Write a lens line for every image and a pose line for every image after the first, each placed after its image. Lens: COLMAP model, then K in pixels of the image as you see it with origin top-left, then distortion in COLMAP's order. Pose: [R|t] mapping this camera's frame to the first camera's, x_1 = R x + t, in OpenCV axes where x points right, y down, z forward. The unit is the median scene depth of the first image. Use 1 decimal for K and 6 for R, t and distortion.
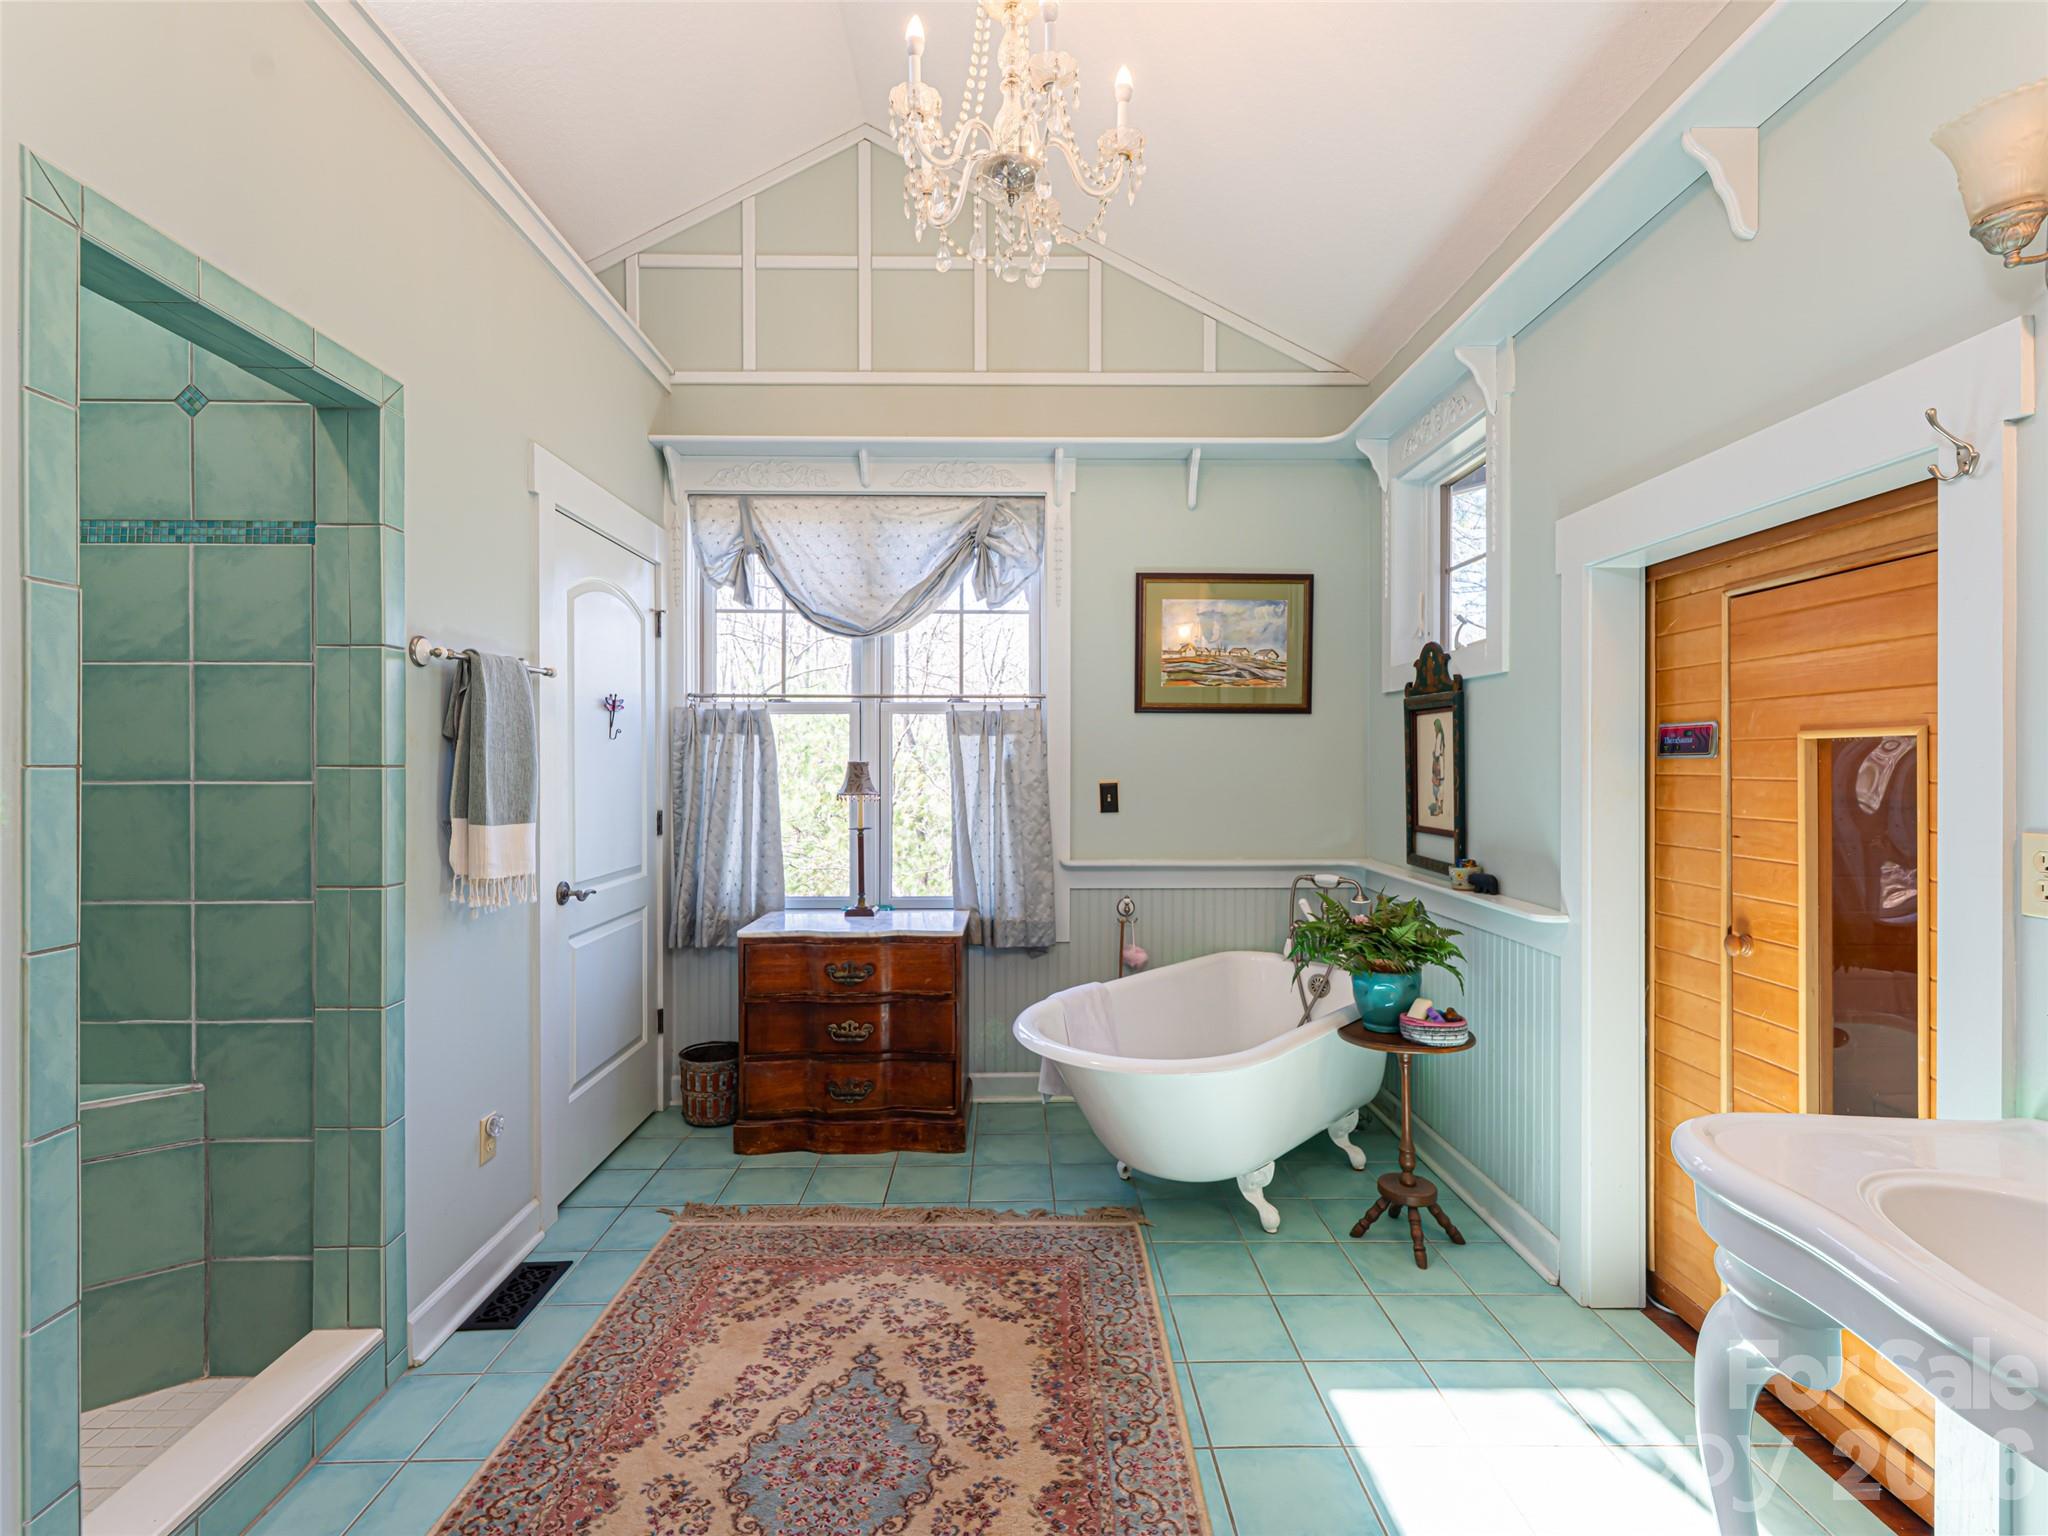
lens RADIAL K [[938.2, 0, 1038.8], [0, 938.2, 763.6], [0, 0, 1]] dist [-0.001719, 0.001394]
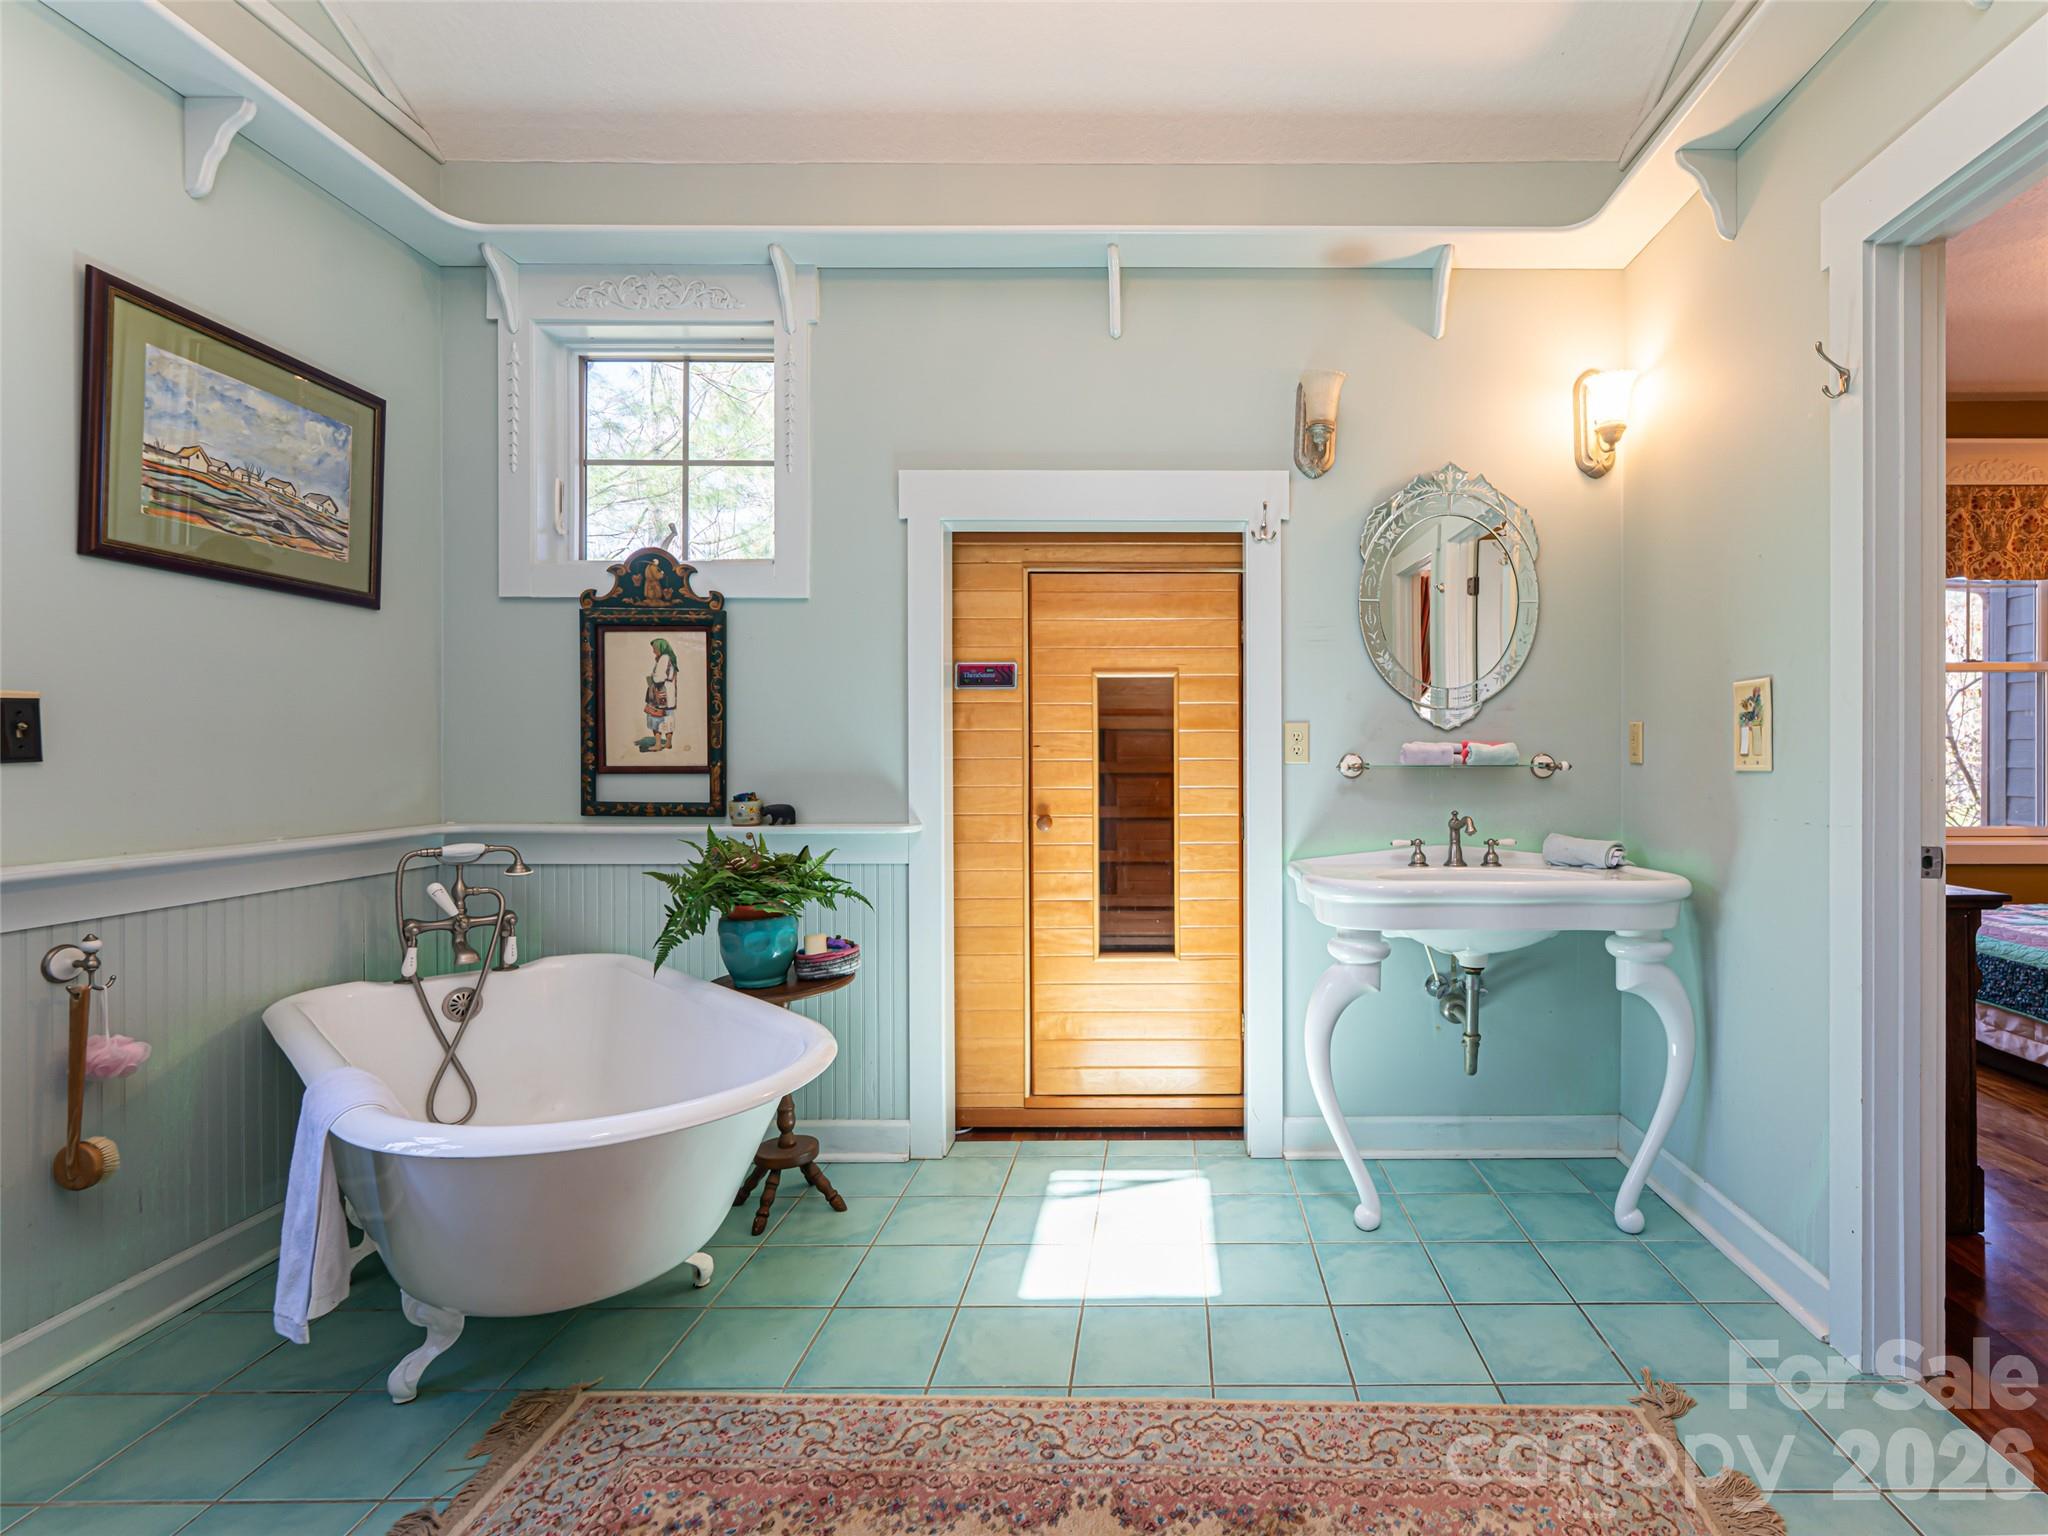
lens RADIAL K [[1088.6, 0, 1033.7], [0, 1088.6, 768.2], [0, 0, 1]] dist [-0.019225, -0.001881]
pose [[0.009203, 0.003107, 0.999953, -0.457417], [0.003472, 0.999989, -0.003139, 0.061205], [-0.999952, 0.003501, 0.009192, 0.525986]]
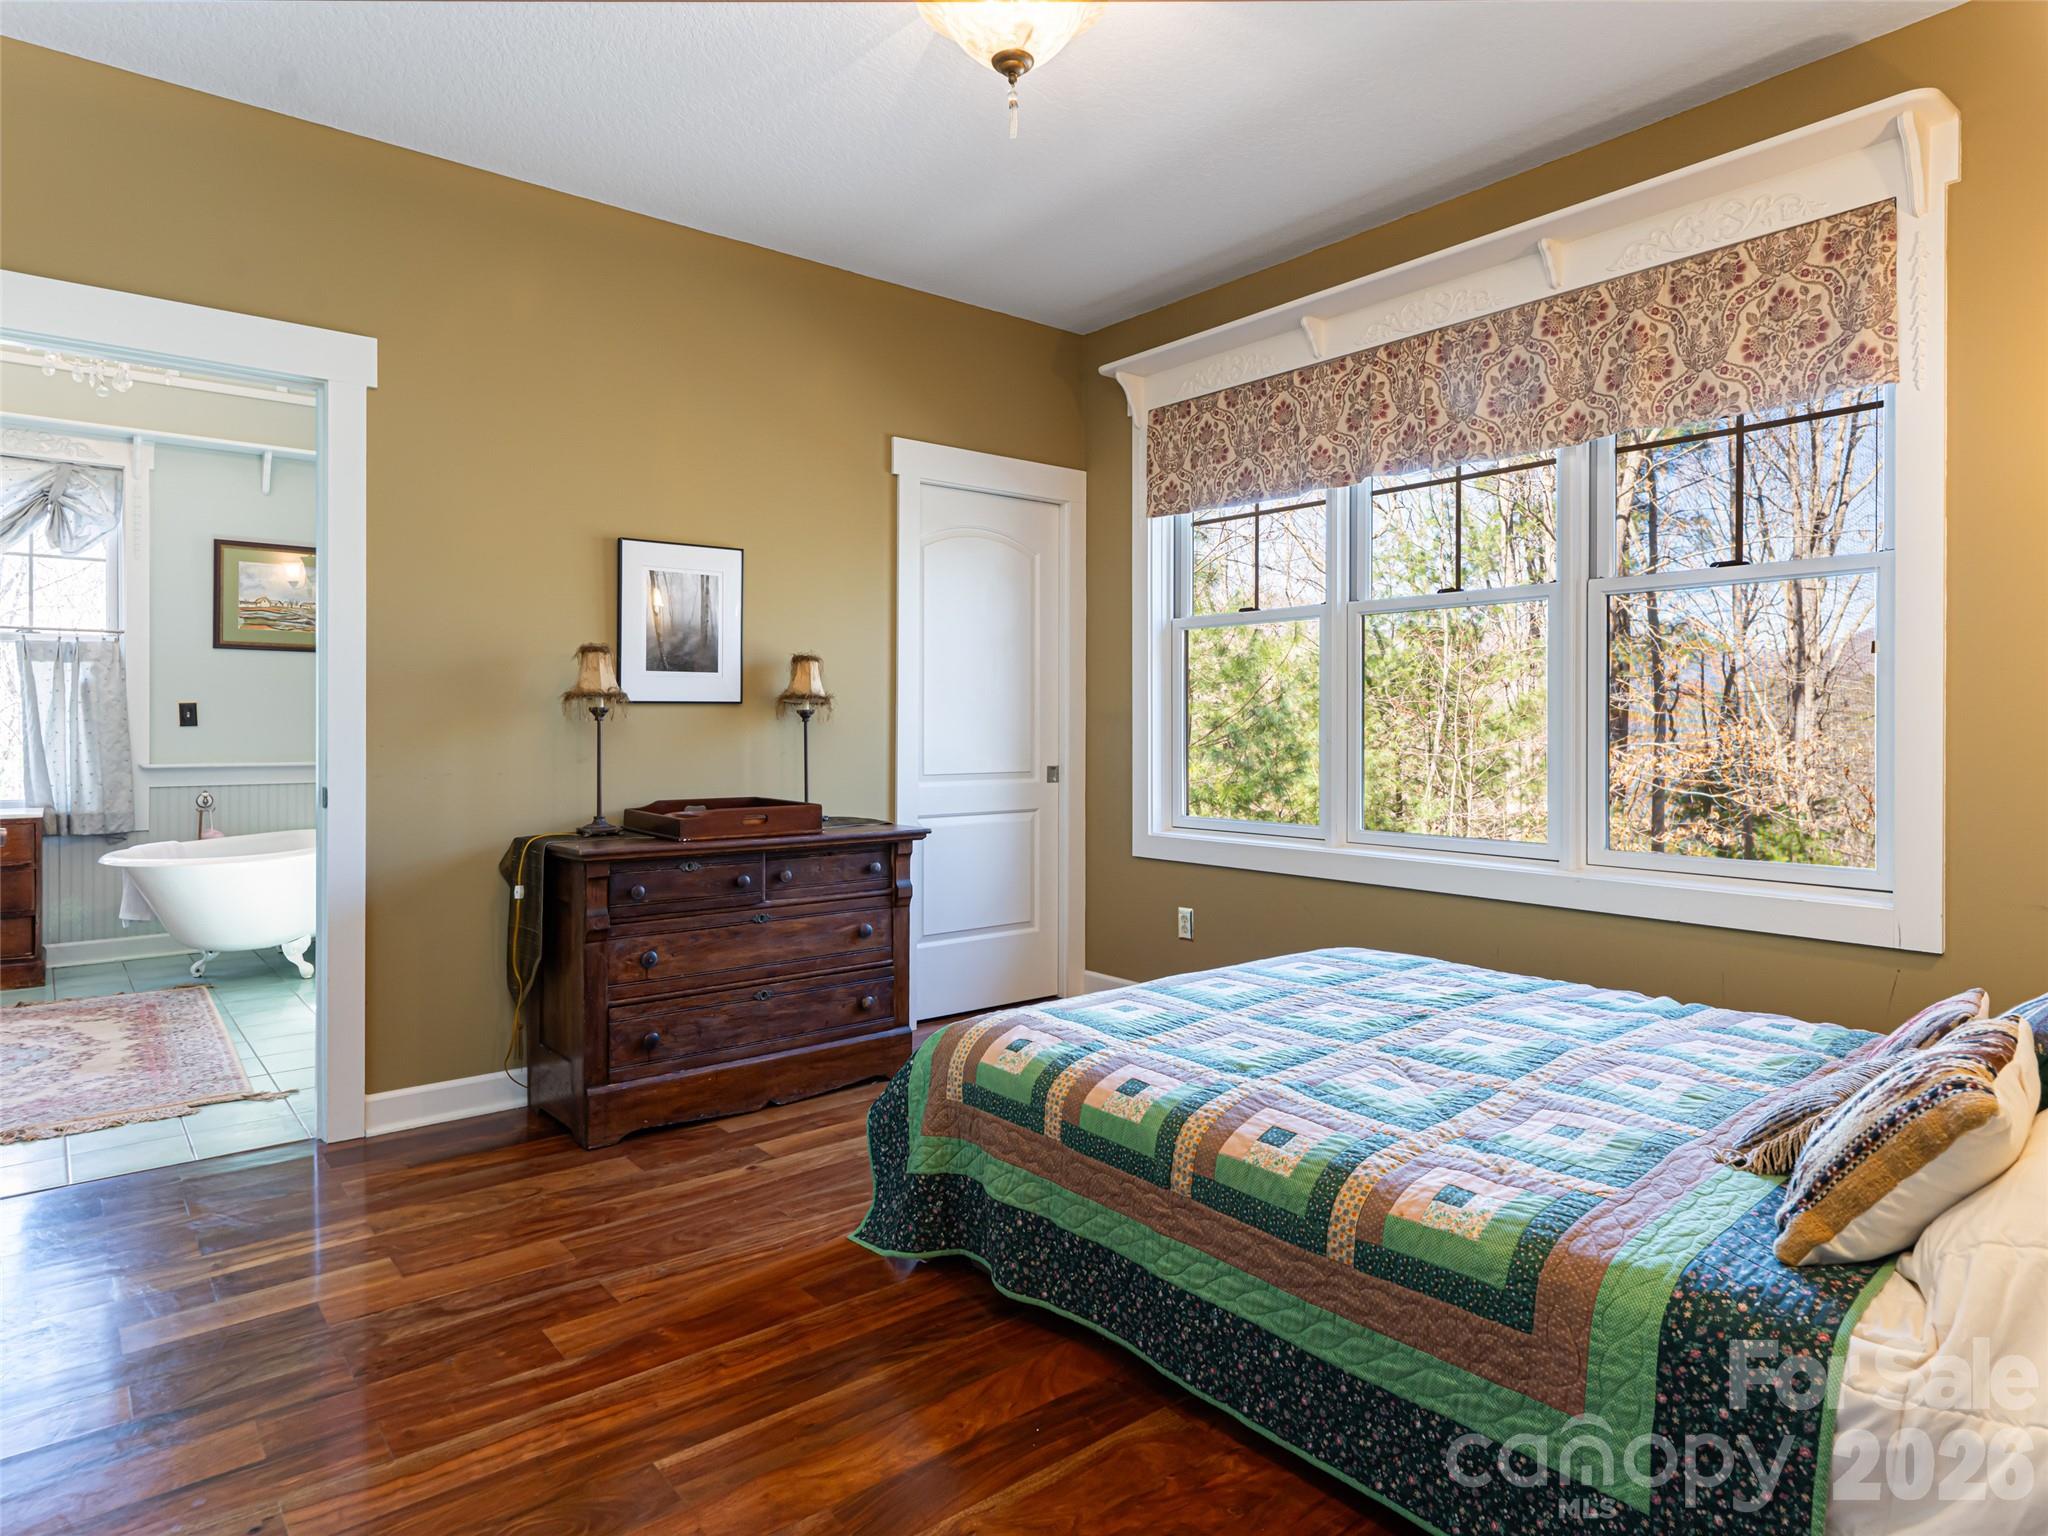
lens RADIAL K [[1180.8, 0, 1047.7], [0, 1180.8, 726.7], [0, 0, 1]] dist [0.003114, 0.000293]
pose [[0.782028, -0.001220, 0.623242, -0.013156], [-0.002899, 0.999980, 0.005596, 0.041801], [-0.623237, -0.006183, 0.782009, -0.999797]]
